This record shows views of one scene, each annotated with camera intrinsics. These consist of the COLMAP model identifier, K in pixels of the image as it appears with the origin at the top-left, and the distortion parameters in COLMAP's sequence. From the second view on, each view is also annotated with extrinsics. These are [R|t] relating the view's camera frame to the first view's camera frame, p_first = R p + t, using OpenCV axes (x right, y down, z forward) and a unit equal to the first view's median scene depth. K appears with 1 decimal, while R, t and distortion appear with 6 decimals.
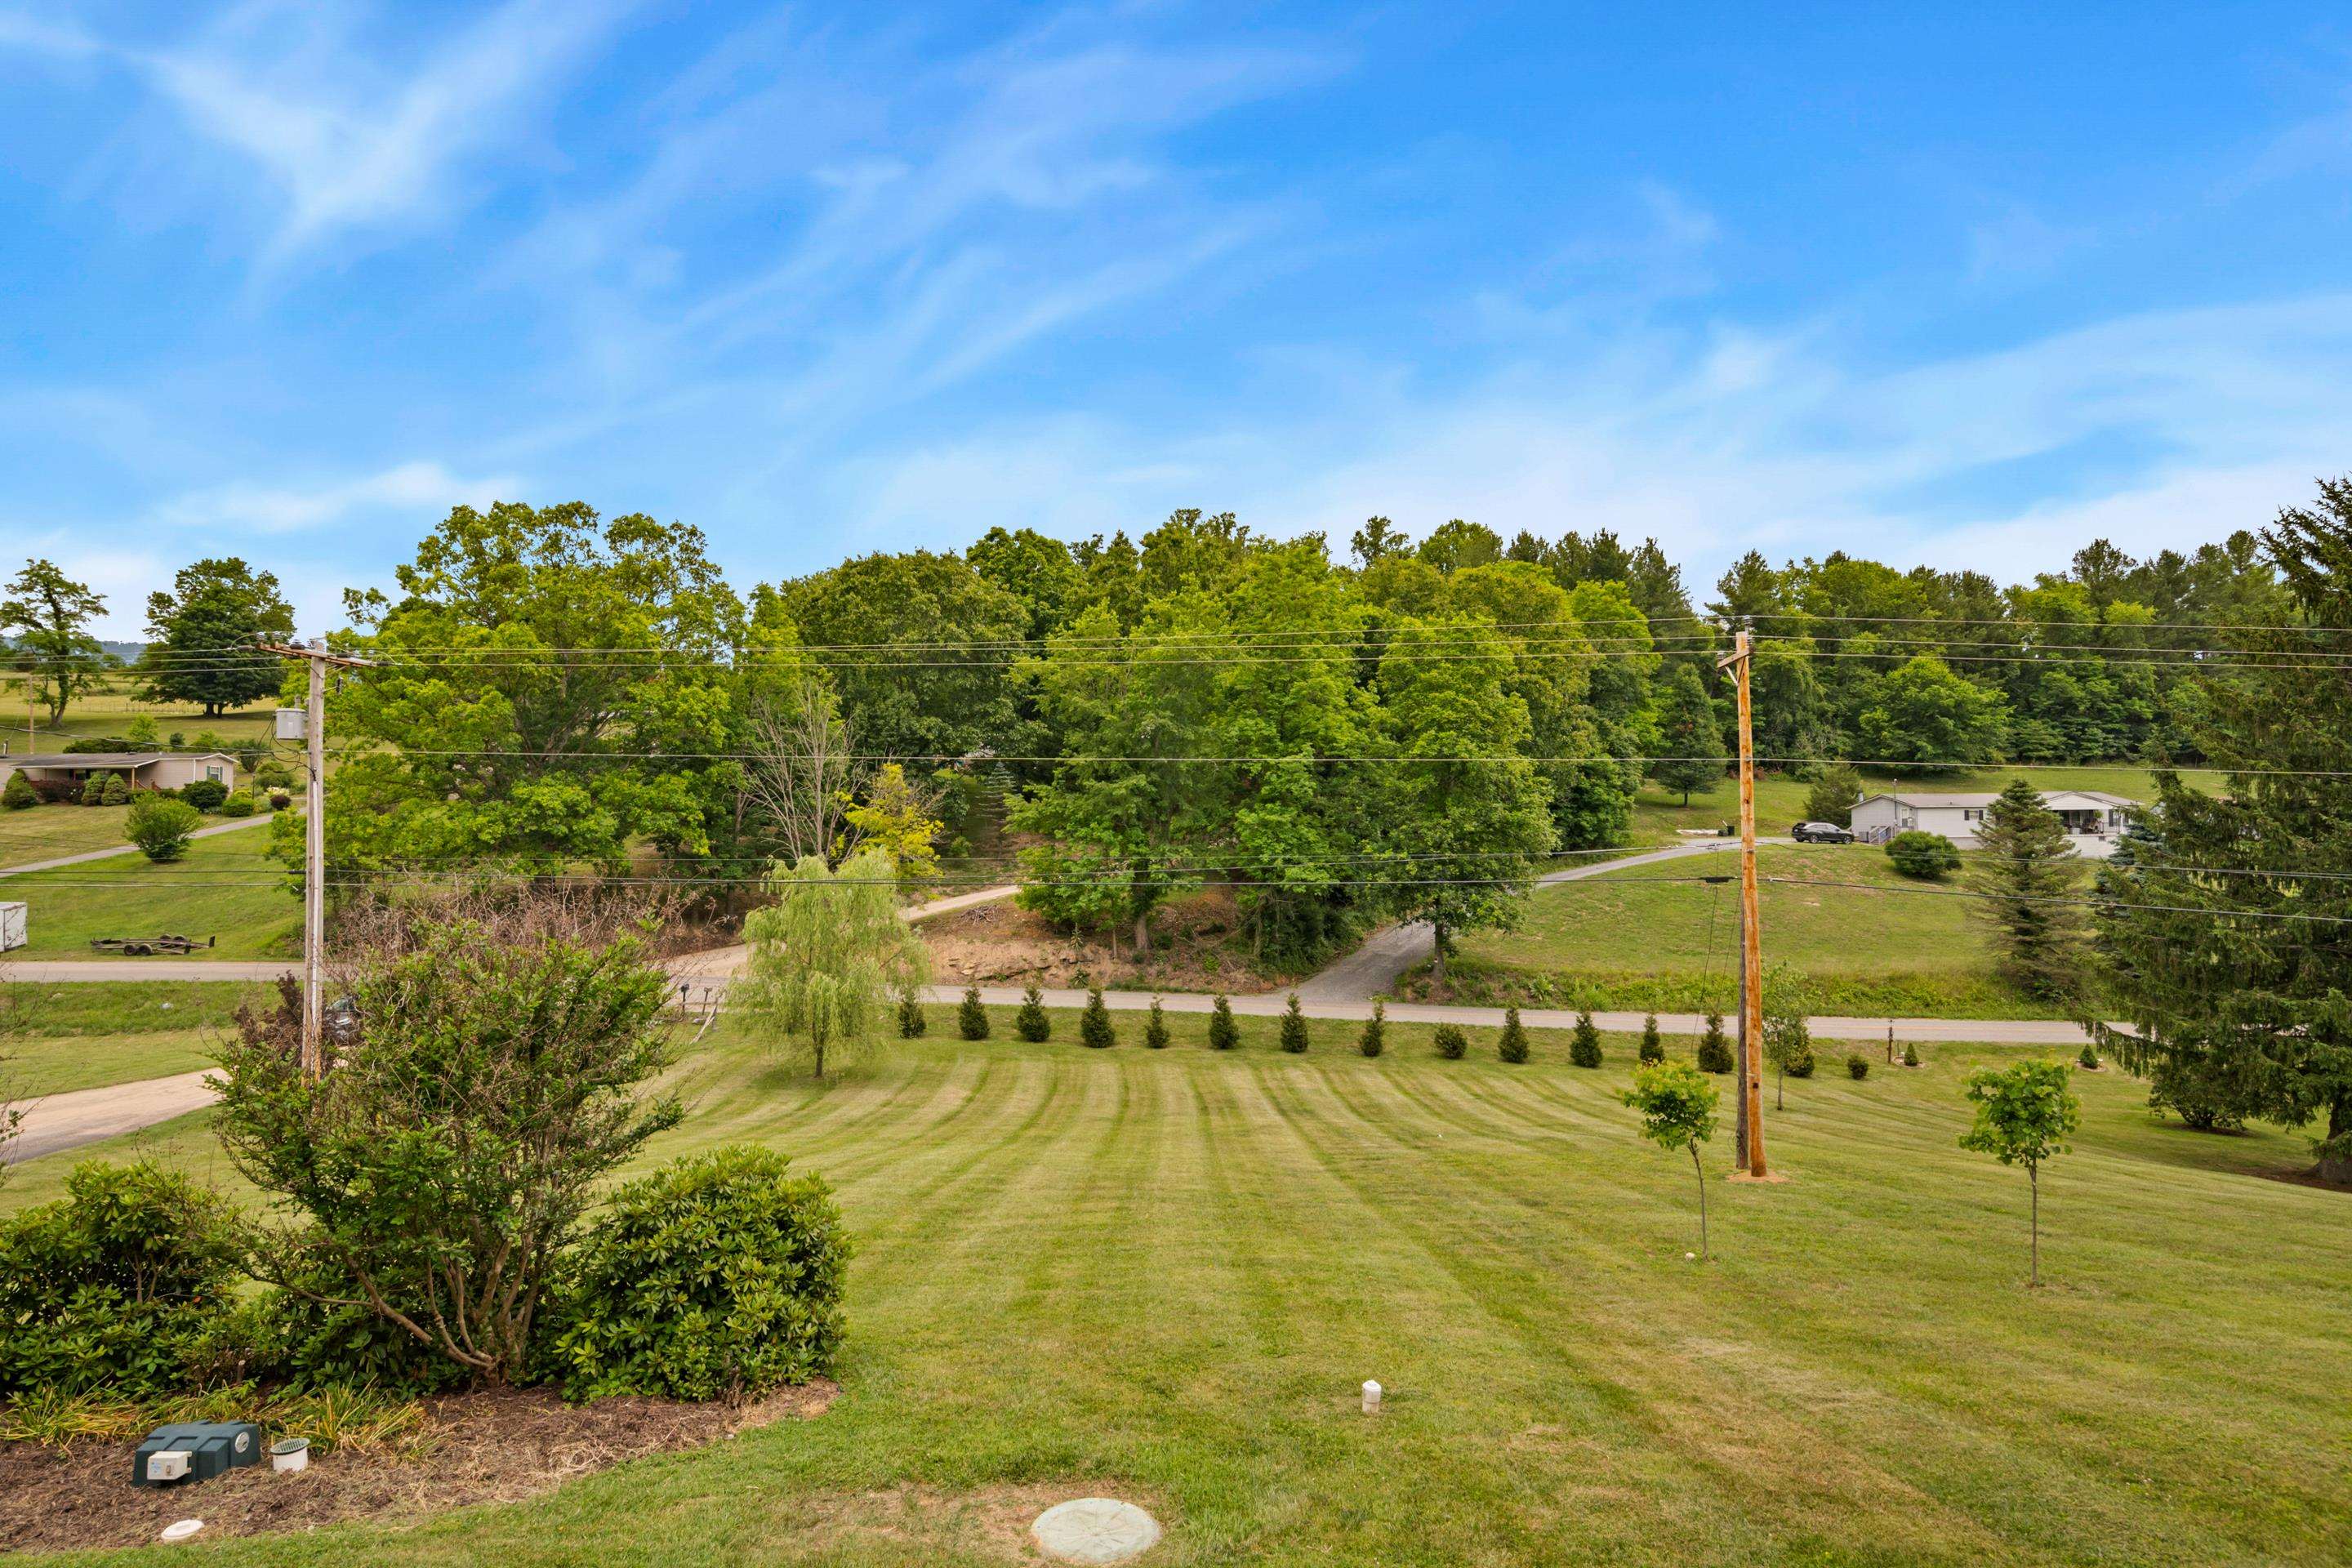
lens RADIAL K [[1237.6, 0, 1144.0], [0, 1237.6, 812.0], [0, 0, 1]] dist [-0.009662, -0.007937]
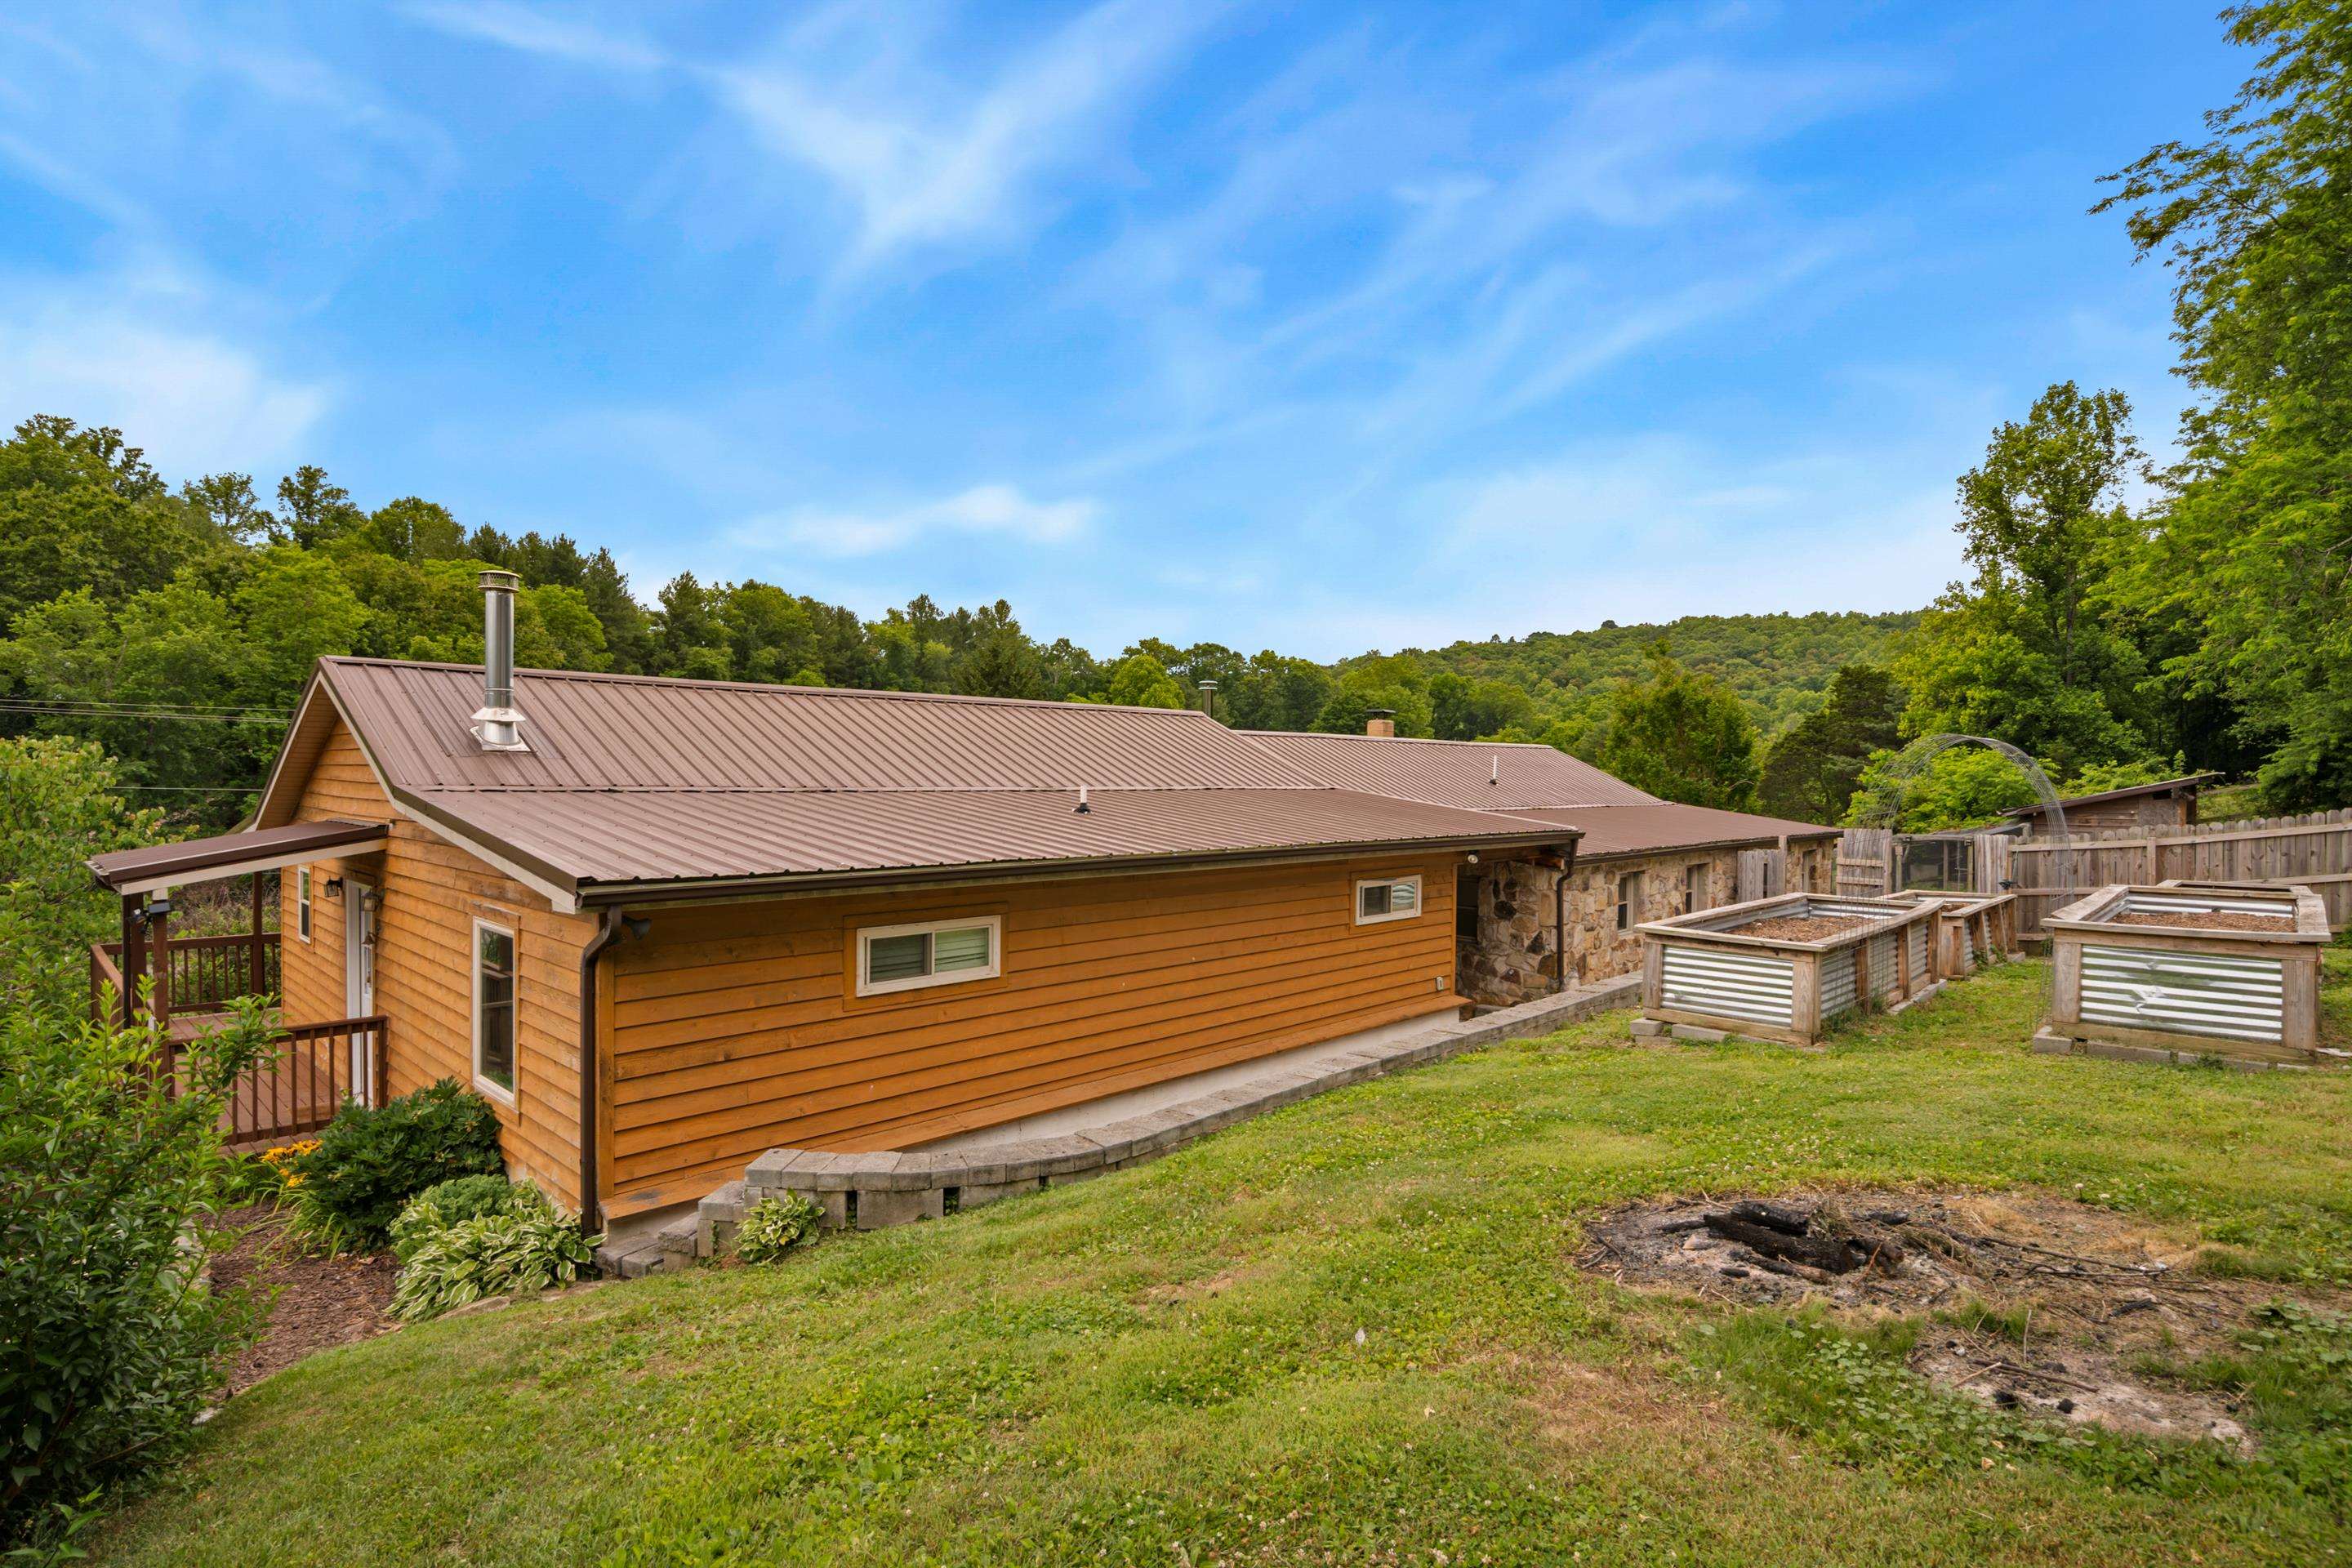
lens RADIAL K [[1182.3, 0, 1165.7], [0, 1182.3, 774.4], [0, 0, 1]] dist [-0.015558, -0.001602]
pose [[0.659186, 0.018288, 0.751758, -0.076420], [-0.021633, 0.999752, -0.005352, -0.013618], [-0.751669, -0.012735, 0.659418, -0.145135]]
